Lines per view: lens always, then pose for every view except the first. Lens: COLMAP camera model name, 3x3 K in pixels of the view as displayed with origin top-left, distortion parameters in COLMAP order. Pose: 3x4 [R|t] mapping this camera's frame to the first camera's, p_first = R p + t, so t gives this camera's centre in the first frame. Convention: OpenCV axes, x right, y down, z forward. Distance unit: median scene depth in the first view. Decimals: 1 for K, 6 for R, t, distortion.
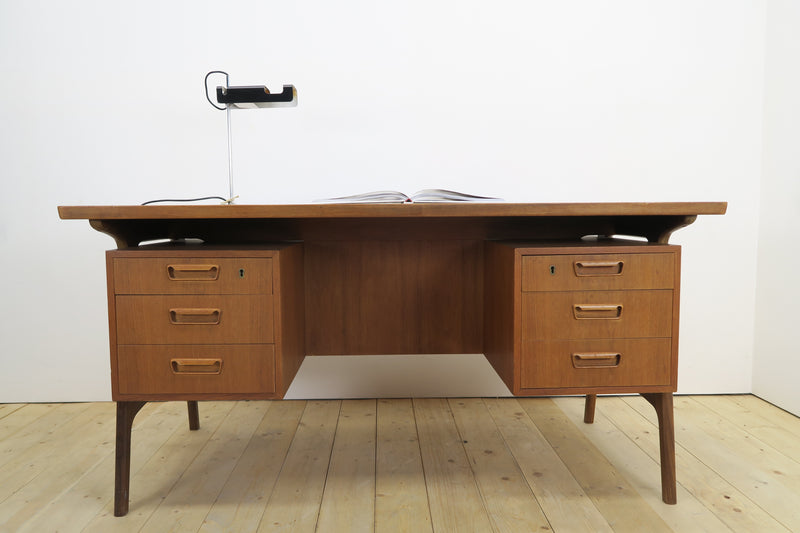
lens RADIAL K [[636.8, 0, 401.0], [0, 636.8, 263.8], [0, 0, 1]] dist [-0.002567, -0.004821]
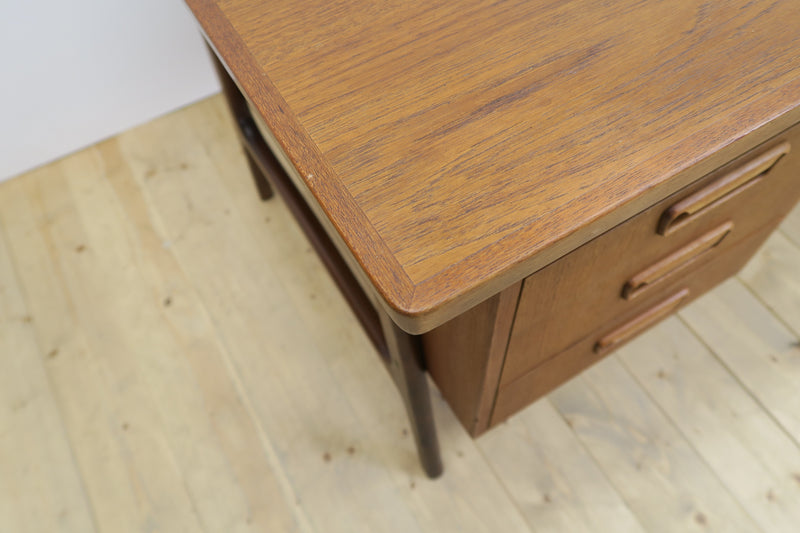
lens RADIAL K [[636.8, 0, 400.7], [0, 636.8, 266.3], [0, 0, 1]] dist [-0.002567, -0.004821]
pose [[0.874962, -0.430667, 0.221284, -0.517537], [0.077594, 0.575829, 0.813880, -0.221536], [-0.477933, -0.694944, 0.537246, 0.818465]]
